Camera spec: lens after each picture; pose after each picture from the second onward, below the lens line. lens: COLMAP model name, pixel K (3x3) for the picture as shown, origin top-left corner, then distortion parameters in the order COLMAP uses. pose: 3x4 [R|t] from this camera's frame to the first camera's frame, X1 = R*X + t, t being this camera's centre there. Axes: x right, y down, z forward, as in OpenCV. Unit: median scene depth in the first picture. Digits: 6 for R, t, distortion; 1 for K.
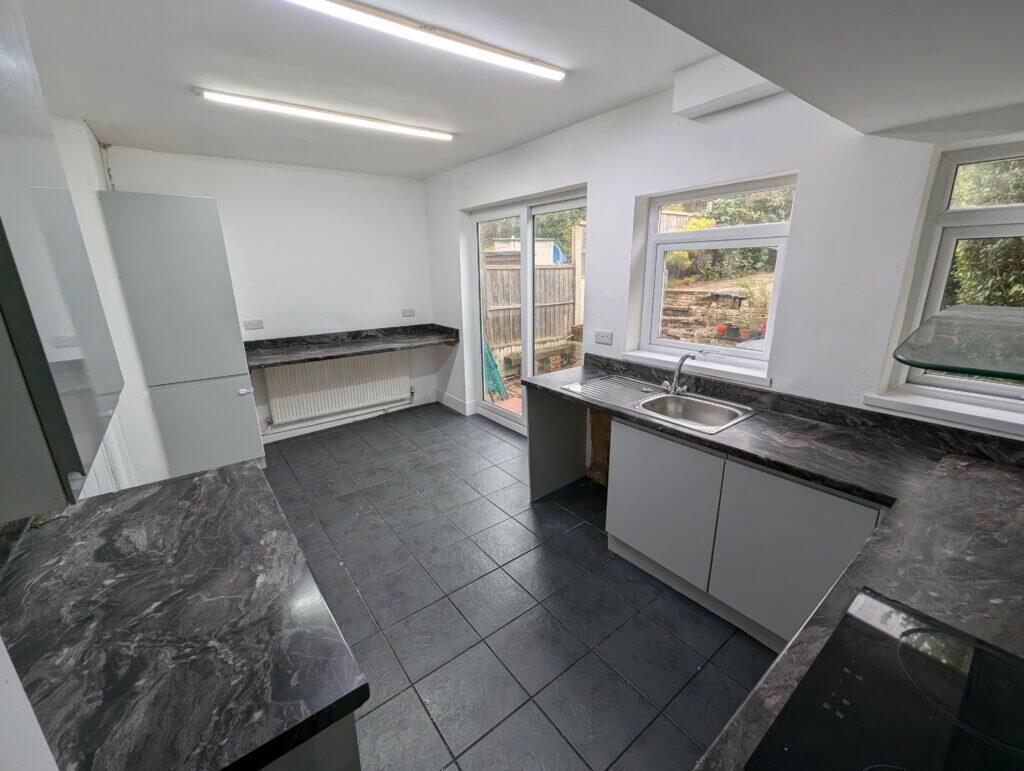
lens RADIAL K [[419.4, 0, 512.0], [0, 419.4, 385.5], [0, 0, 1]] dist [0.000673, -0.001152]
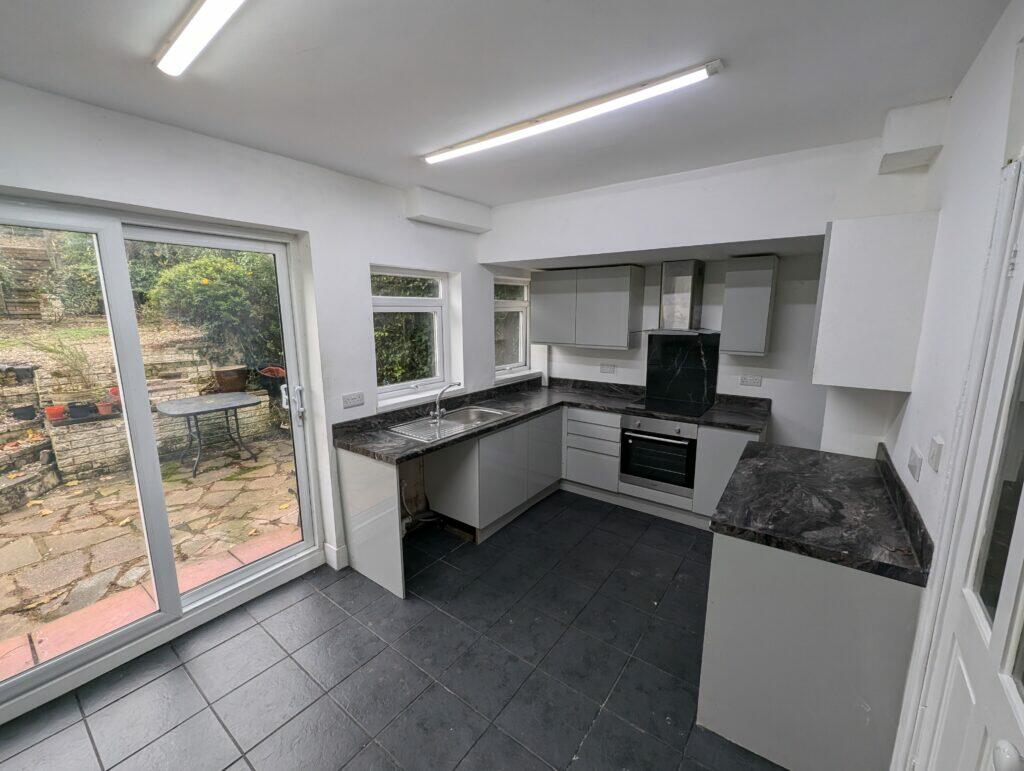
lens RADIAL K [[419.4, 0, 512.0], [0, 419.4, 385.5], [0, 0, 1]] dist [0.000673, -0.001152]
pose [[-0.280200, -0.151999, 0.947831, -0.785654], [0.268285, 0.935638, 0.229355, -0.270355], [-0.921689, 0.318554, -0.221386, 0.891564]]
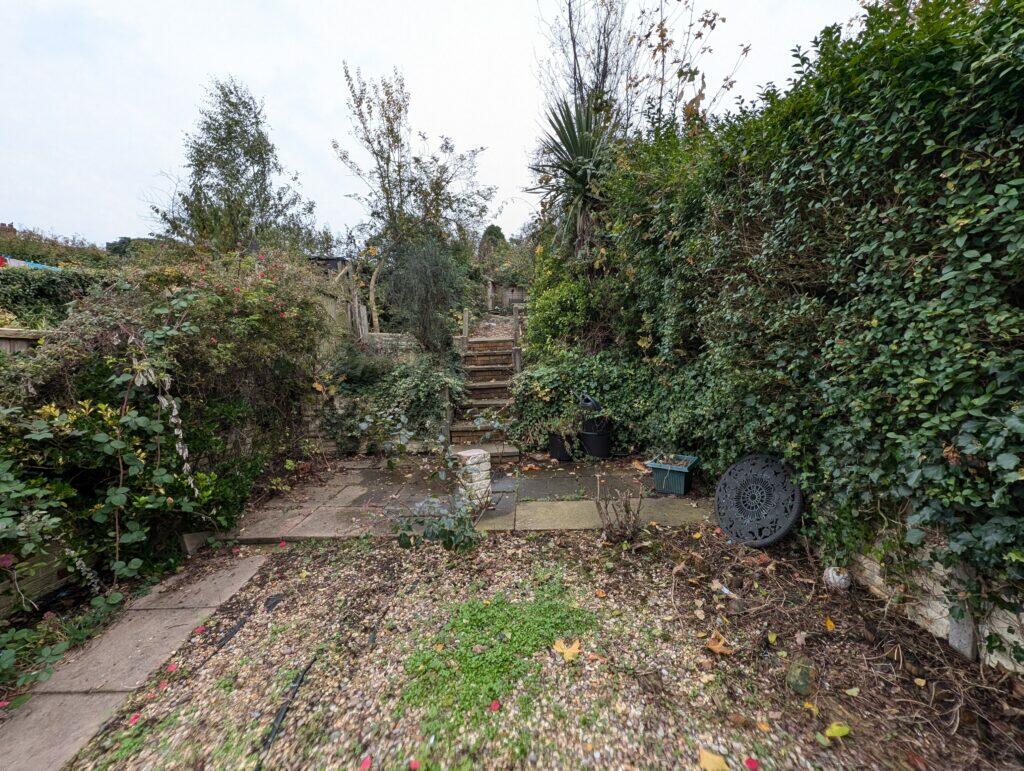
lens RADIAL K [[419.4, 0, 512.0], [0, 419.4, 385.5], [0, 0, 1]] dist [0.000673, -0.001152]
pose [[0.578565, -0.051425, 0.814014, 1.649234], [0.244109, 0.963182, -0.112653, -1.014578], [-0.778250, 0.263885, 0.569817, 1.915034]]
